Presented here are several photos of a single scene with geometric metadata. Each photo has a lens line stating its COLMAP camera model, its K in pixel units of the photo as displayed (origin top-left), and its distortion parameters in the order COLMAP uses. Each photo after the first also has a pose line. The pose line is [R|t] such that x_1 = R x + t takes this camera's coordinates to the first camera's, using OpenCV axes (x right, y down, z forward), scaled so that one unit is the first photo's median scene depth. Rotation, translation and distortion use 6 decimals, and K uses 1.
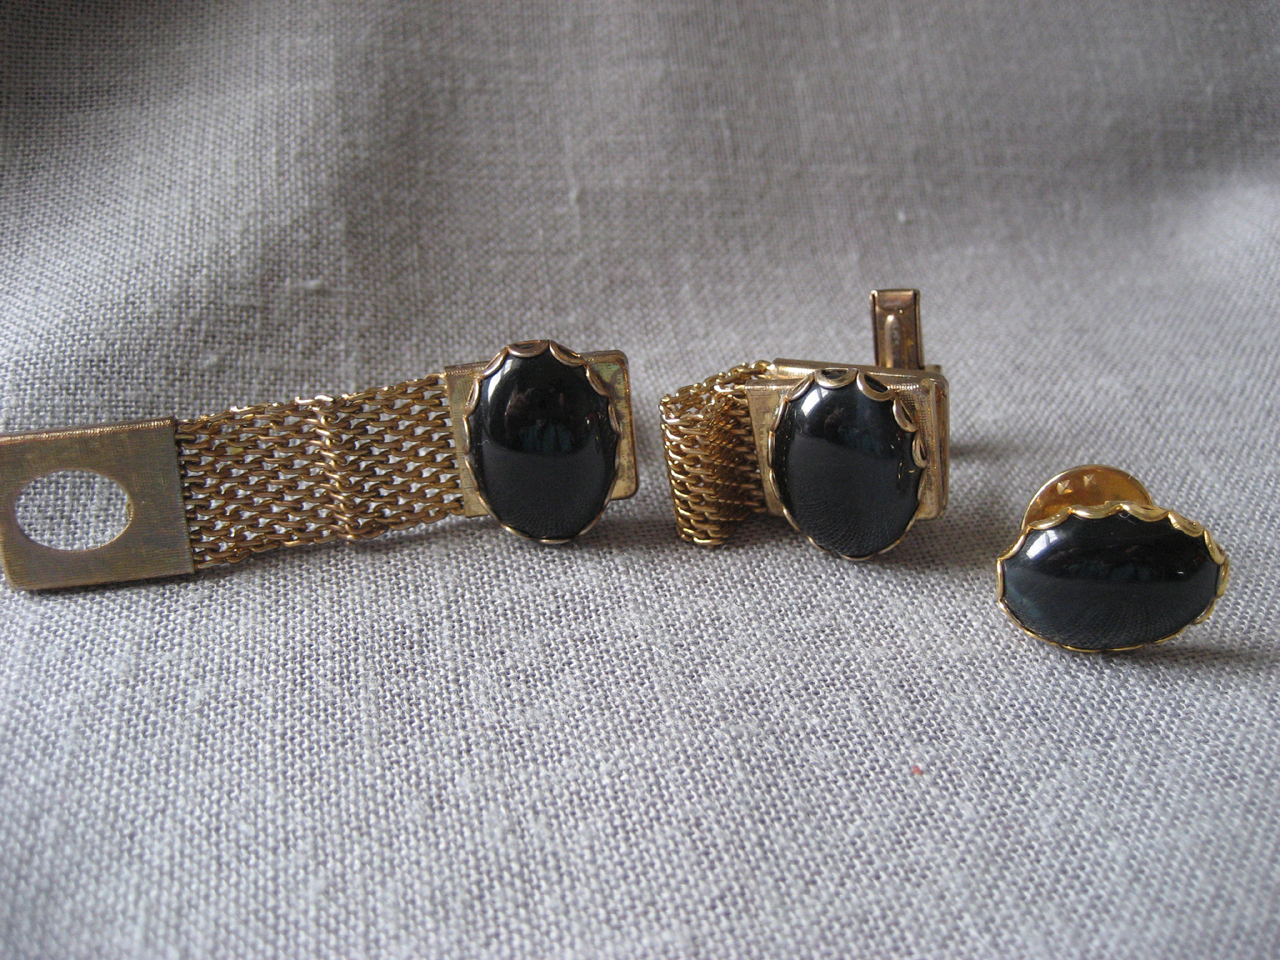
lens RADIAL K [[1308.3, 0, 640.0], [0, 1308.3, 480.0], [0, 0, 1]] dist [-0.152098, 0.183068]
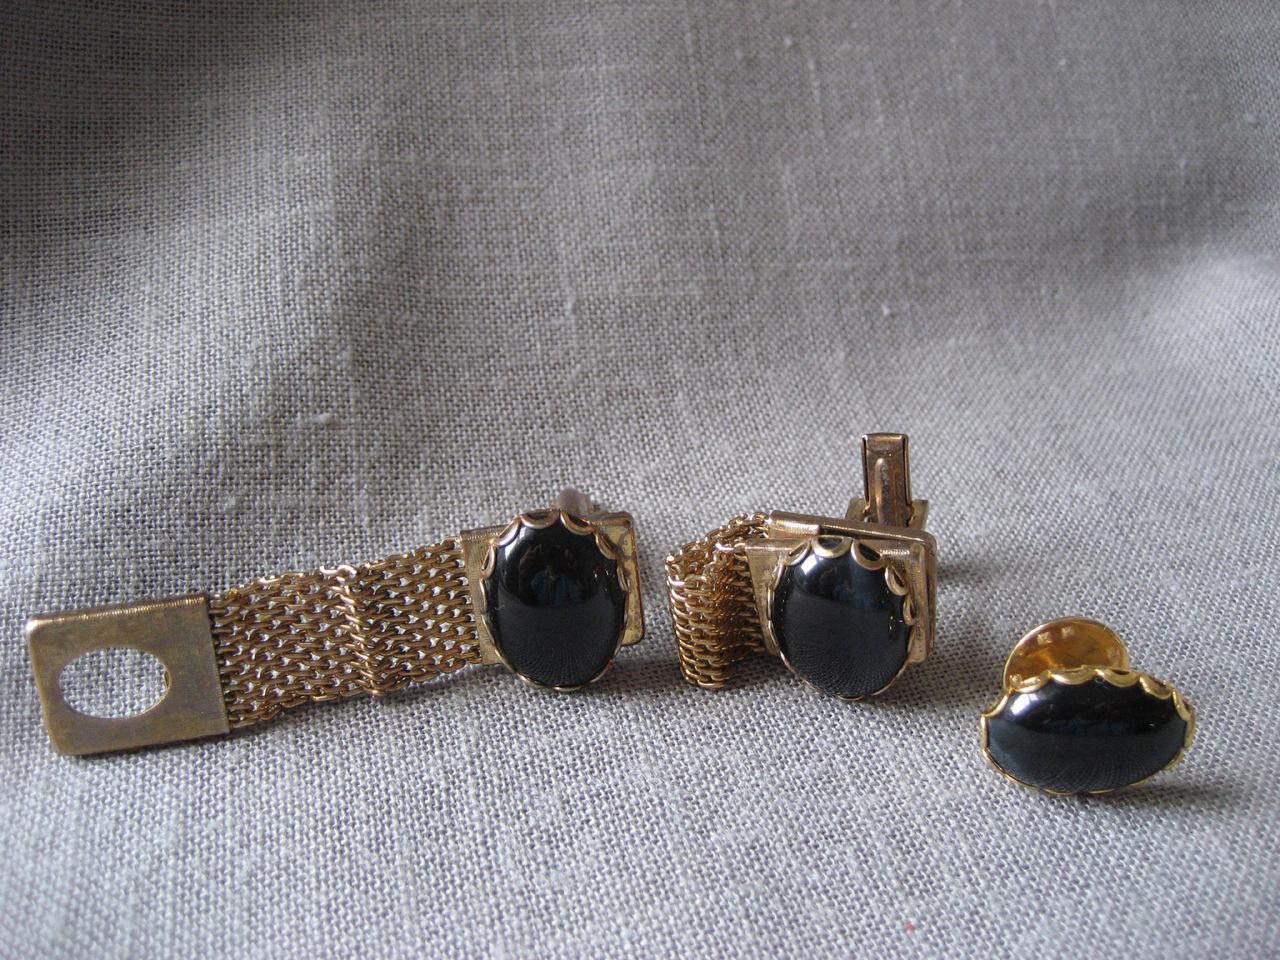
lens RADIAL K [[1308.3, 0, 640.0], [0, 1308.3, 480.0], [0, 0, 1]] dist [-0.152098, 0.183068]
pose [[0.999622, -0.017413, 0.021252, -0.027733], [0.016227, 0.998367, 0.054770, -0.192748], [-0.022171, -0.054404, 0.998273, -0.056277]]
